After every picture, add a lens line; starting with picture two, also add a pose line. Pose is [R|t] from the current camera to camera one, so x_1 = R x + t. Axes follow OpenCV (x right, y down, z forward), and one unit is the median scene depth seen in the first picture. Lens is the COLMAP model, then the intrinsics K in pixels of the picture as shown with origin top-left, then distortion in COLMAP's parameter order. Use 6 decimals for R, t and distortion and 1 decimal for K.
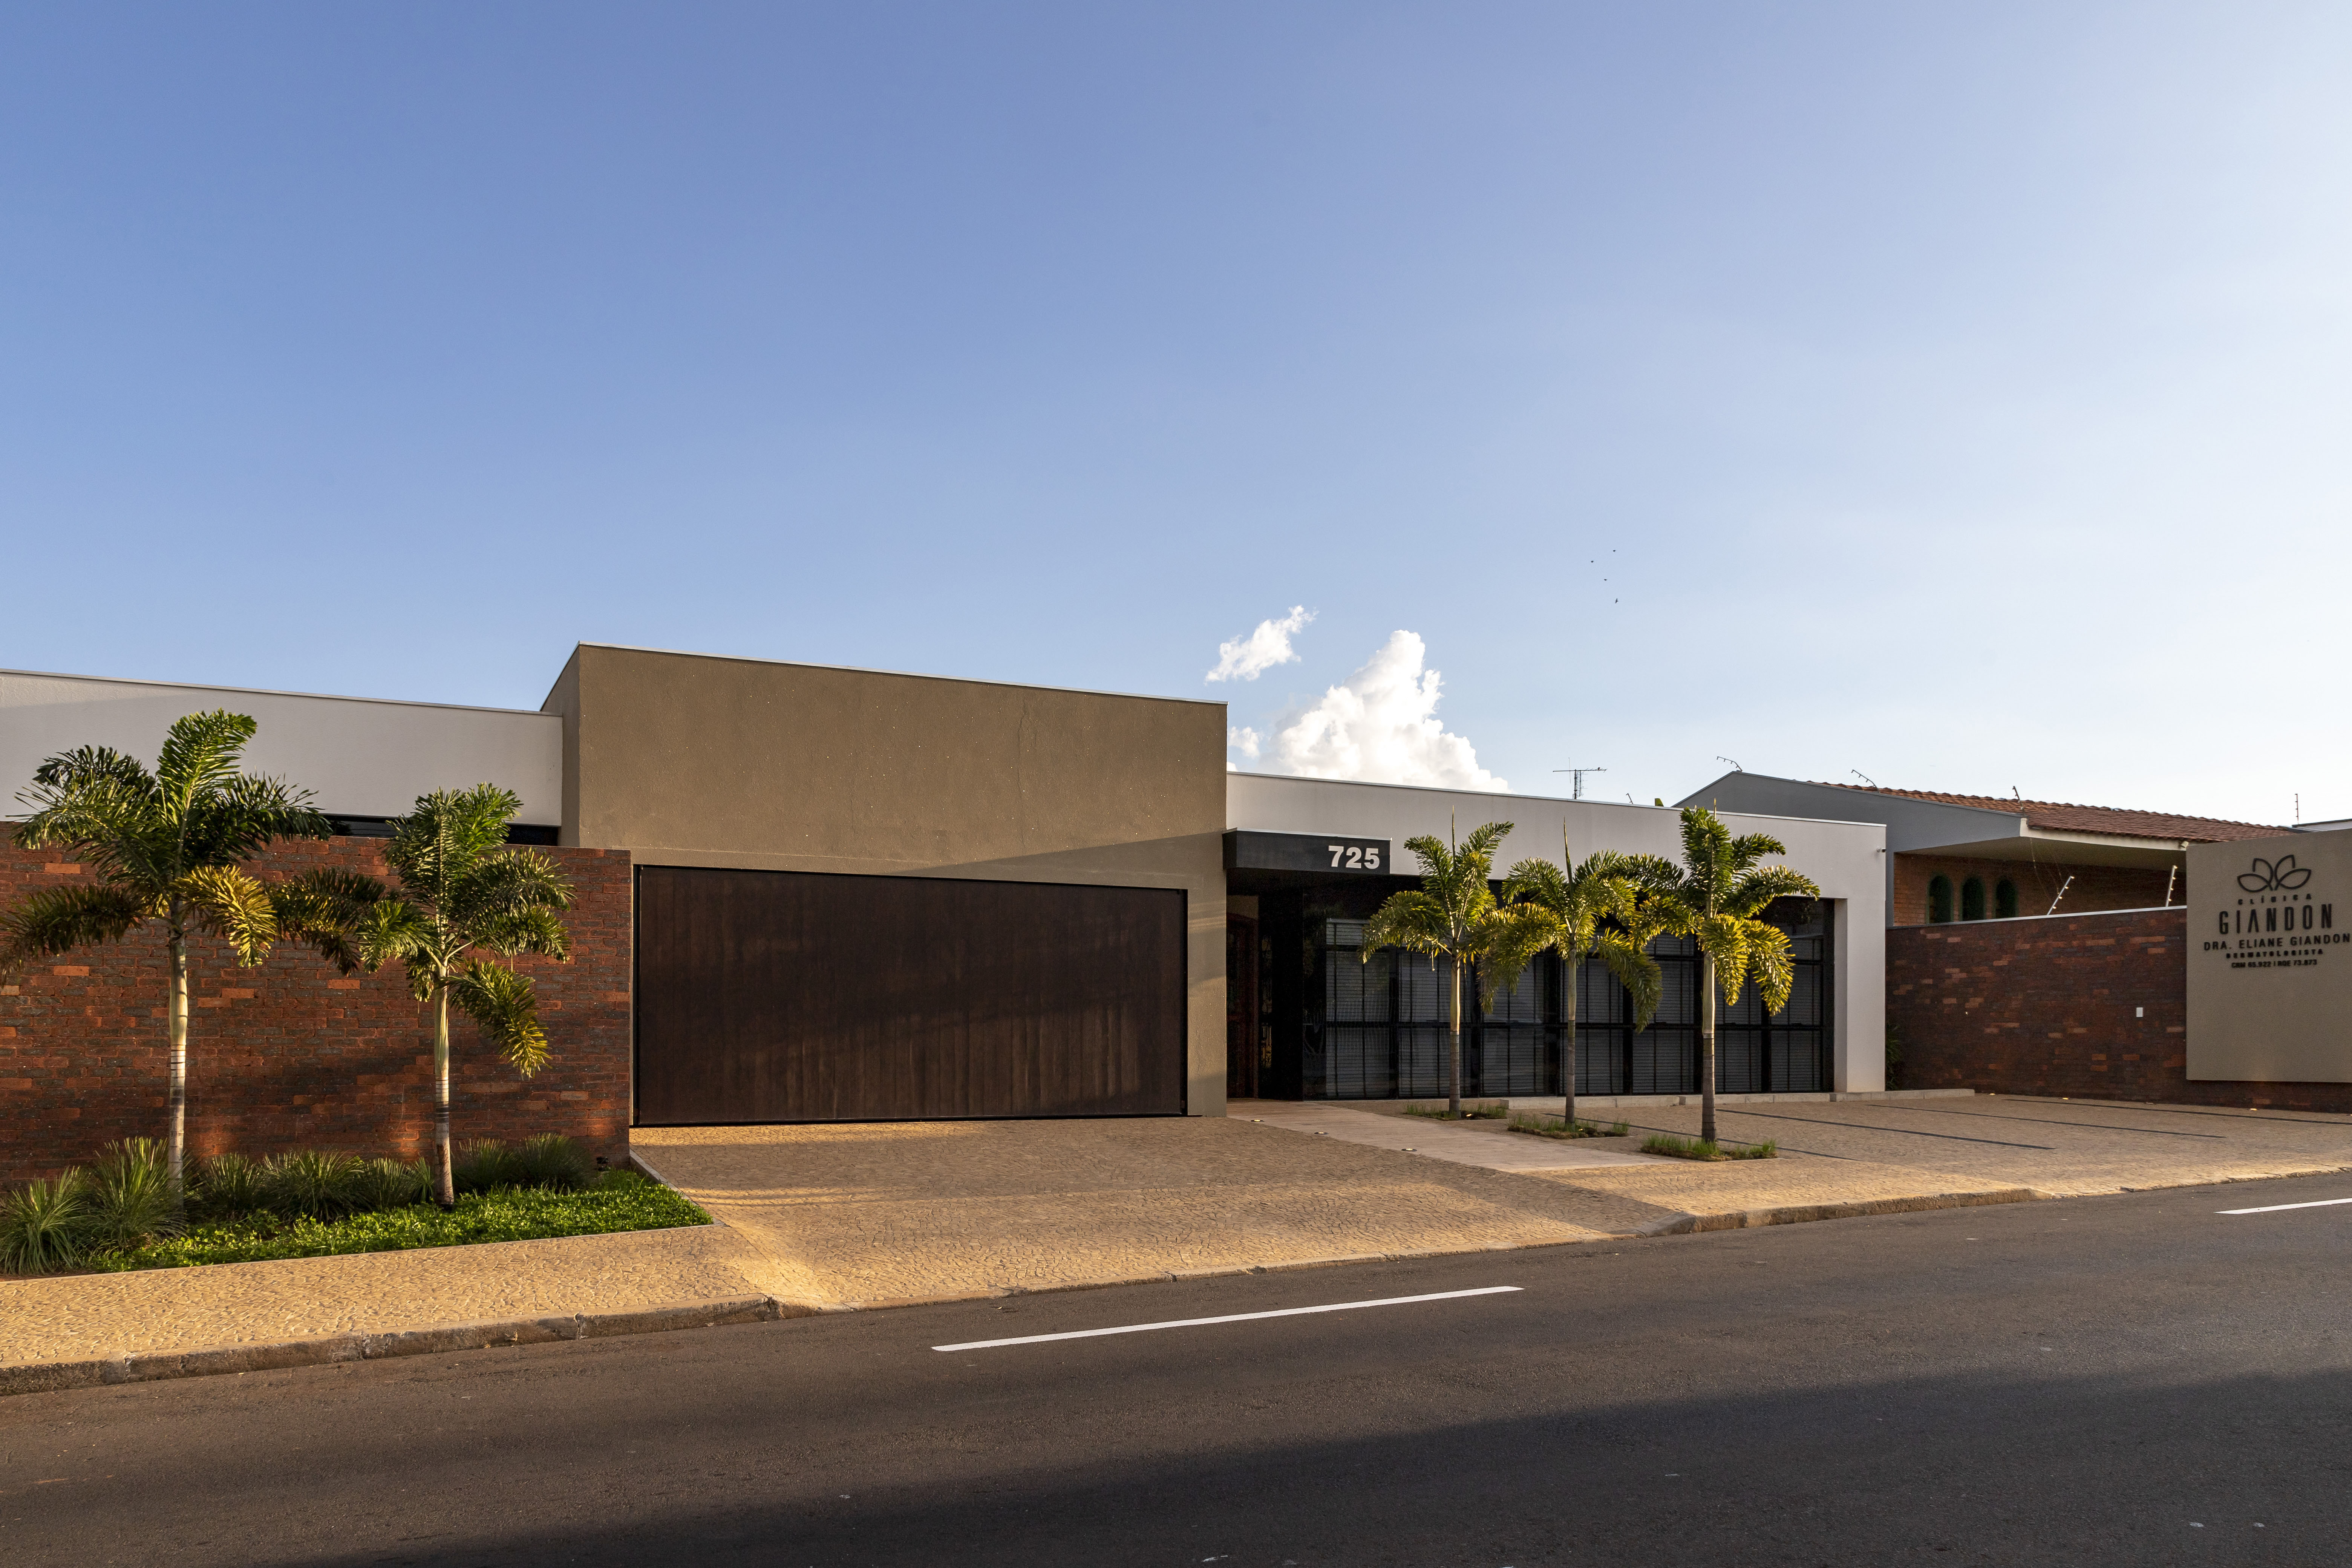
lens RADIAL K [[1579.3, 0, 1102.8], [0, 1579.3, 1037.8], [0, 0, 1]] dist [0.004438, -0.005972]
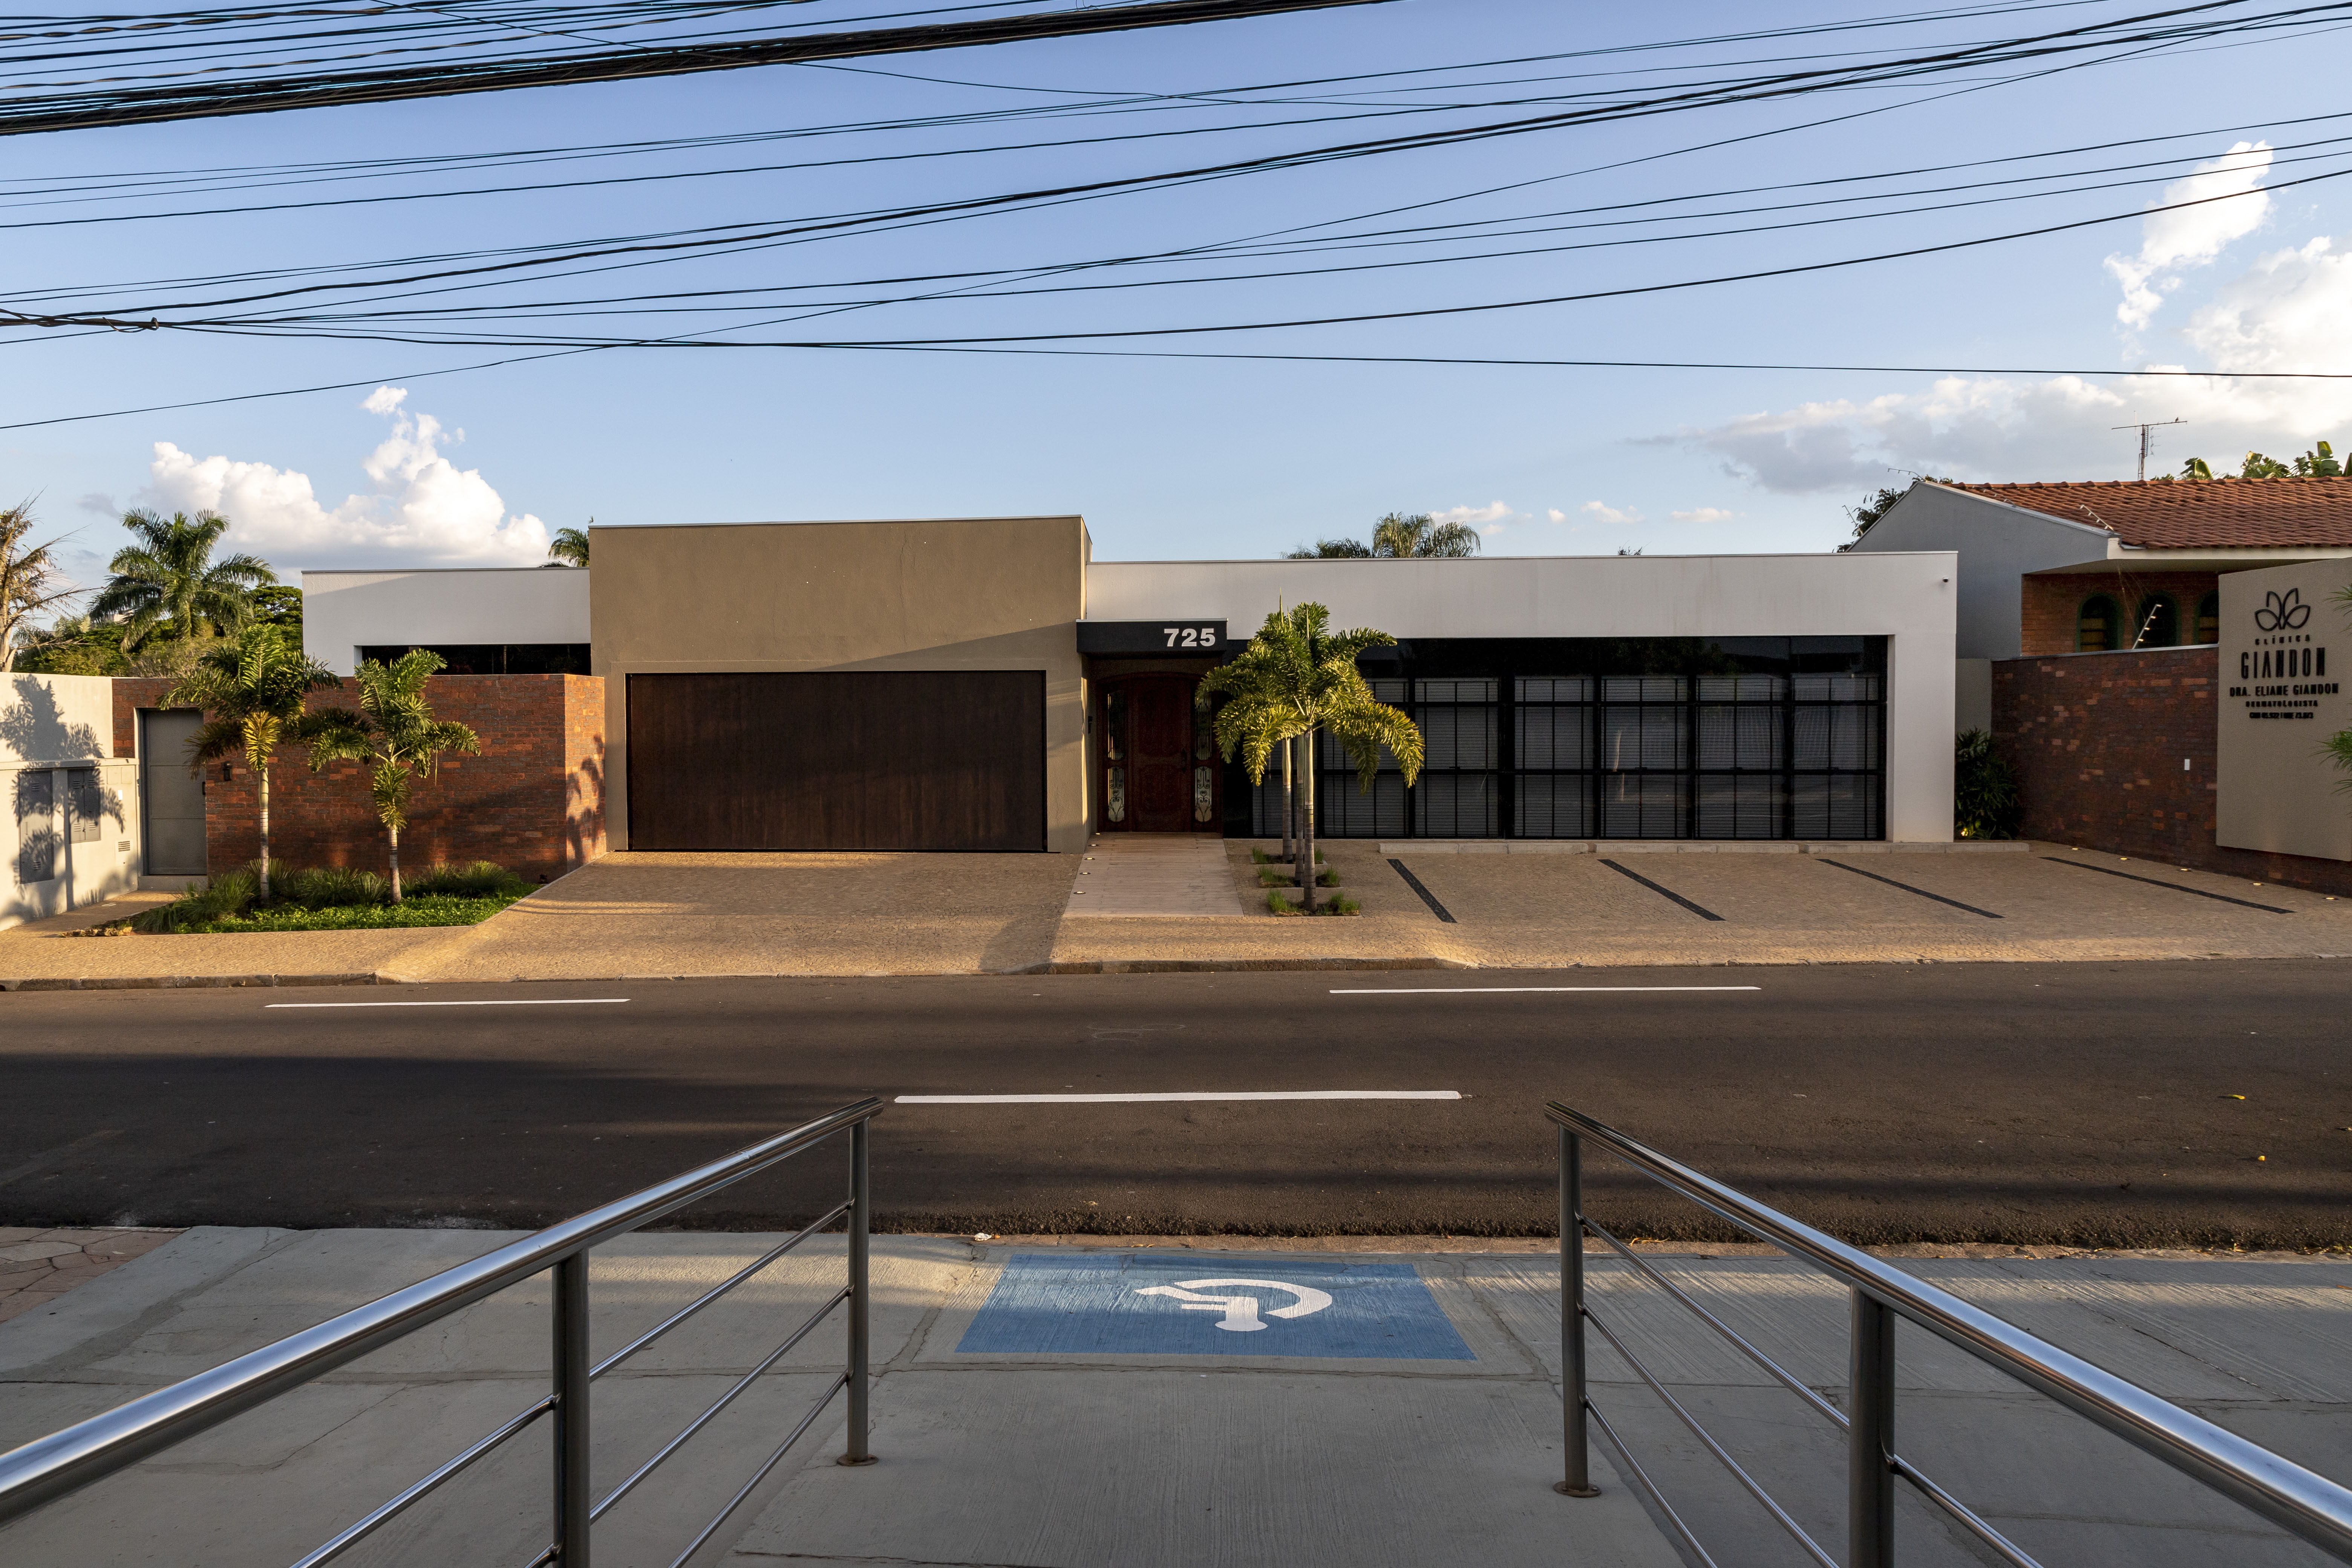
lens RADIAL K [[1563.4, 0, 1063.8], [0, 1563.4, 761.6], [0, 0, 1]] dist [-0.006932, -0.003534]
pose [[0.875334, 0.008690, -0.483441, 0.575826], [0.006145, 0.999558, 0.029093, -0.050757], [0.483480, -0.028436, 0.874893, -0.057573]]
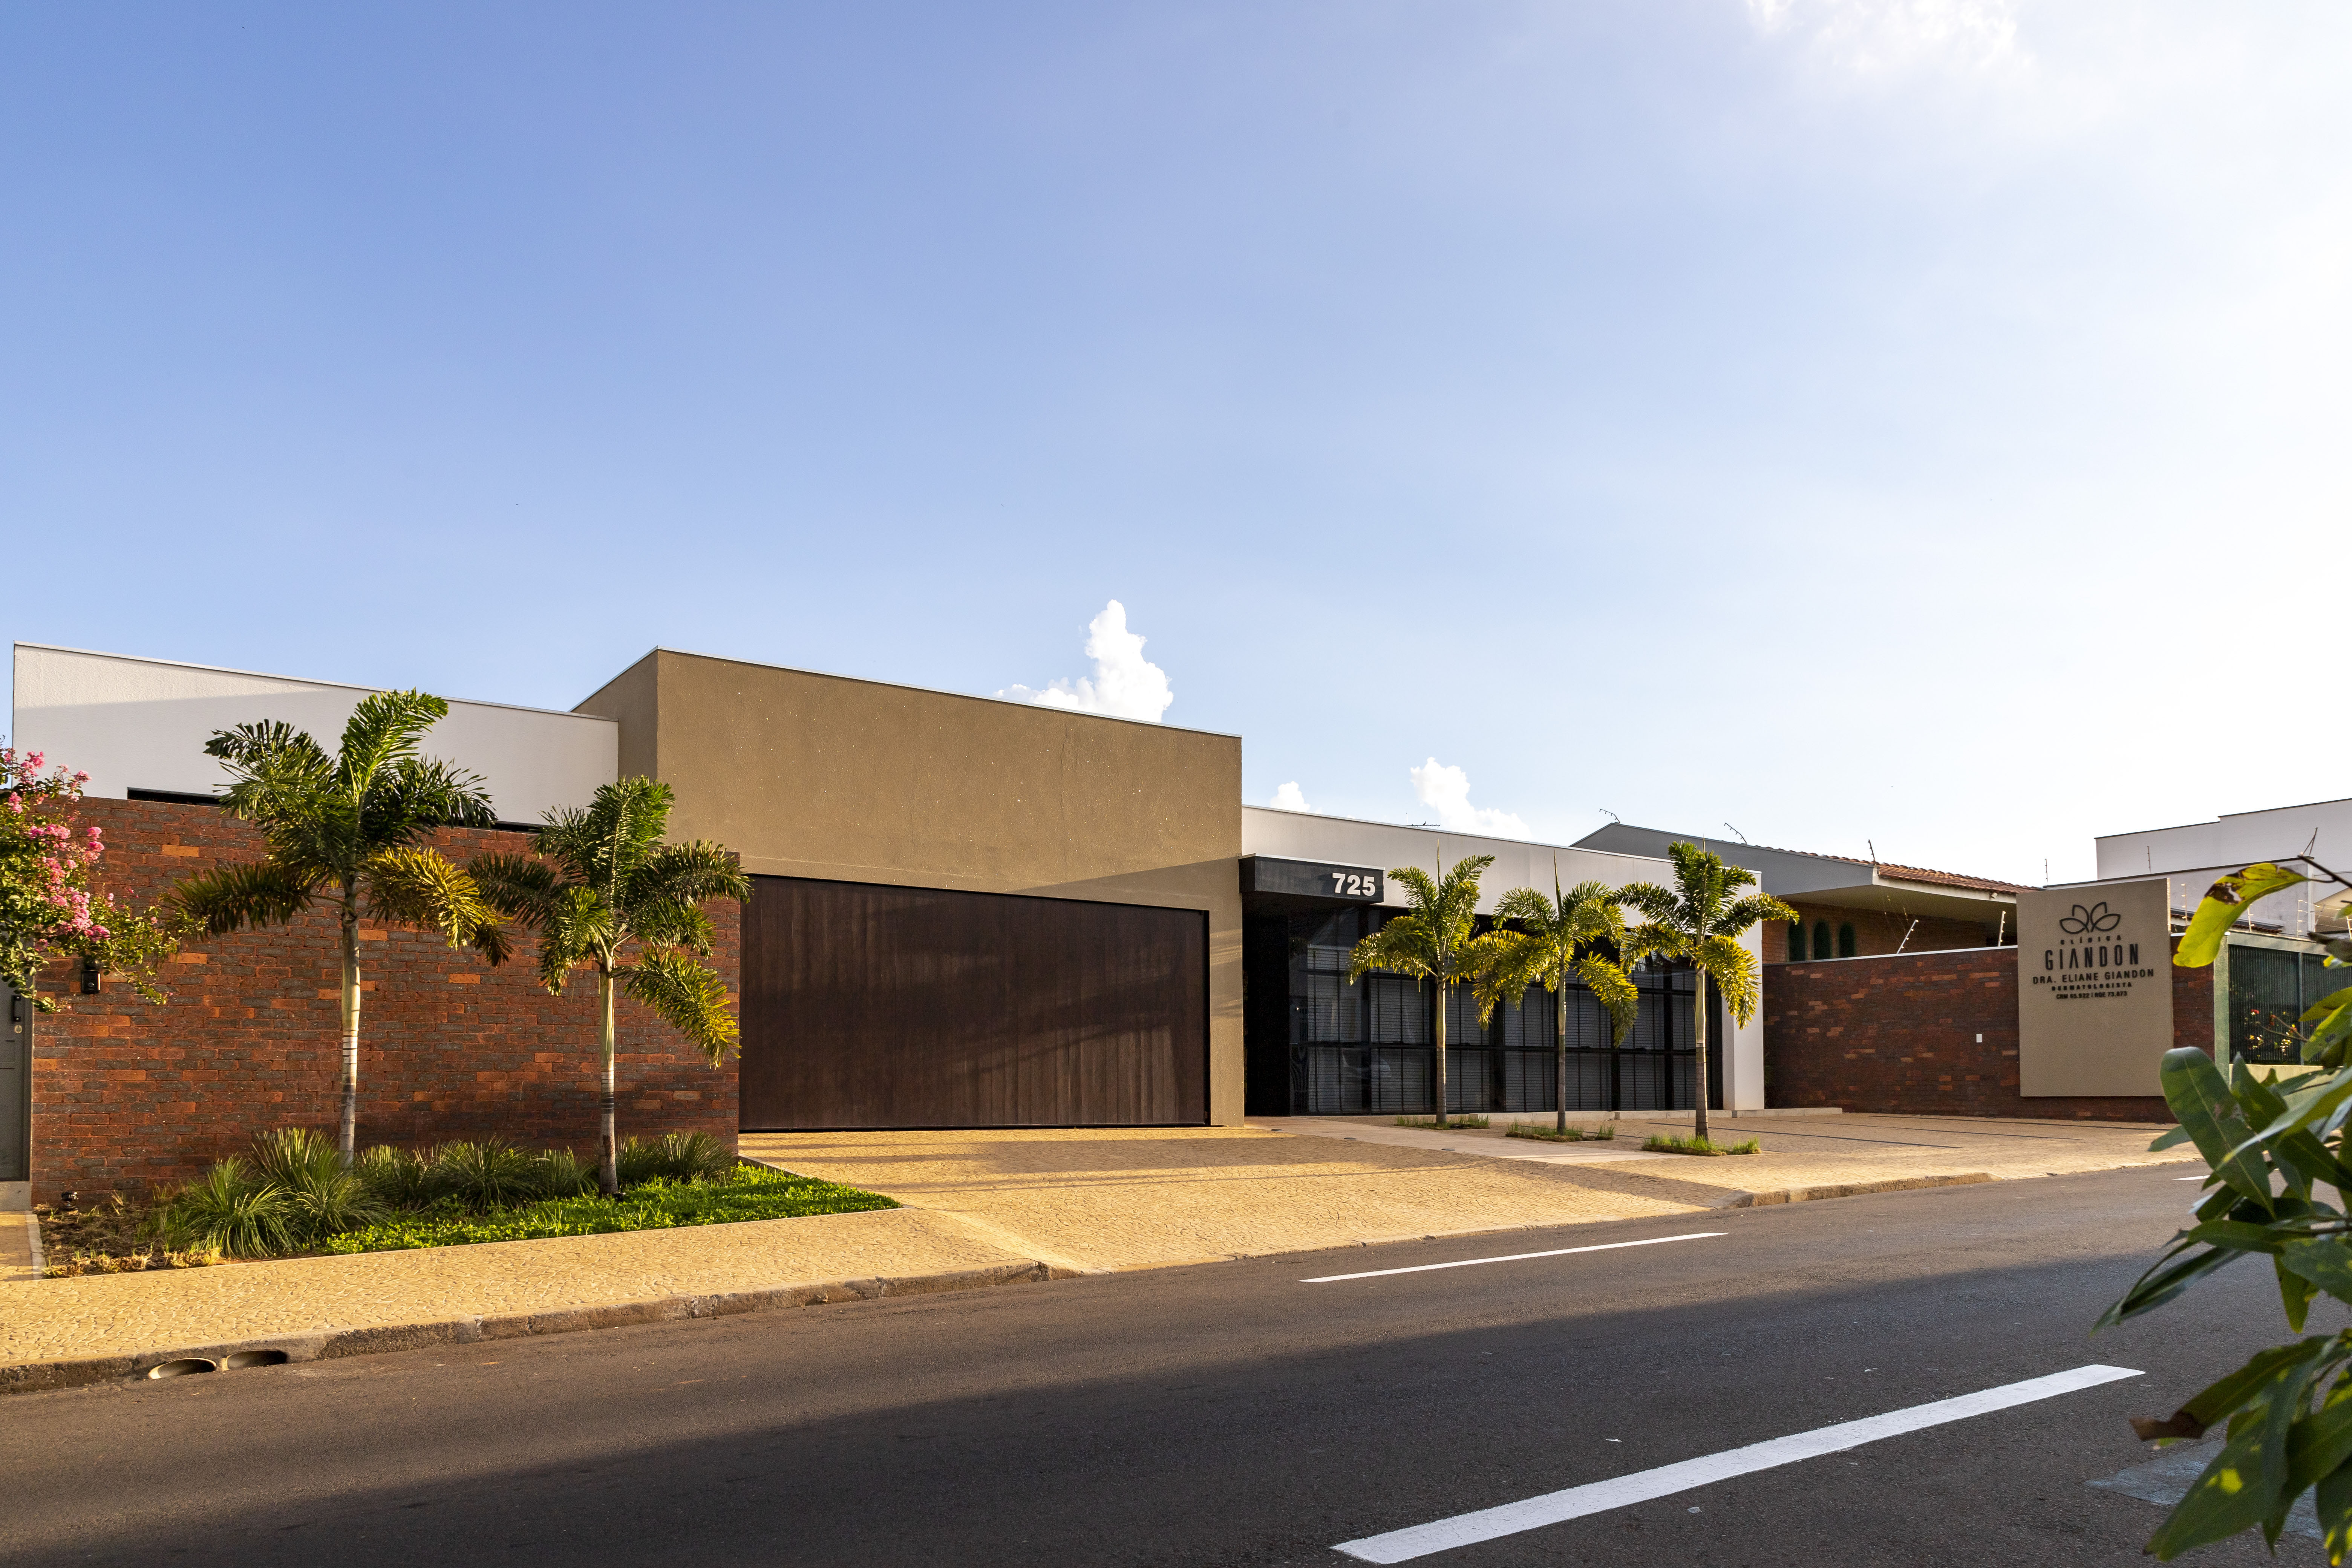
lens RADIAL K [[1579.4, 0, 1171.5], [0, 1579.4, 1037.3], [0, 0, 1]] dist [-0.001622, -0.001697]
pose [[0.983648, 0.004085, 0.180053, -0.139613], [0.002027, 0.999428, -0.033751, 0.022598], [-0.180088, 0.033564, 0.983078, -0.024328]]
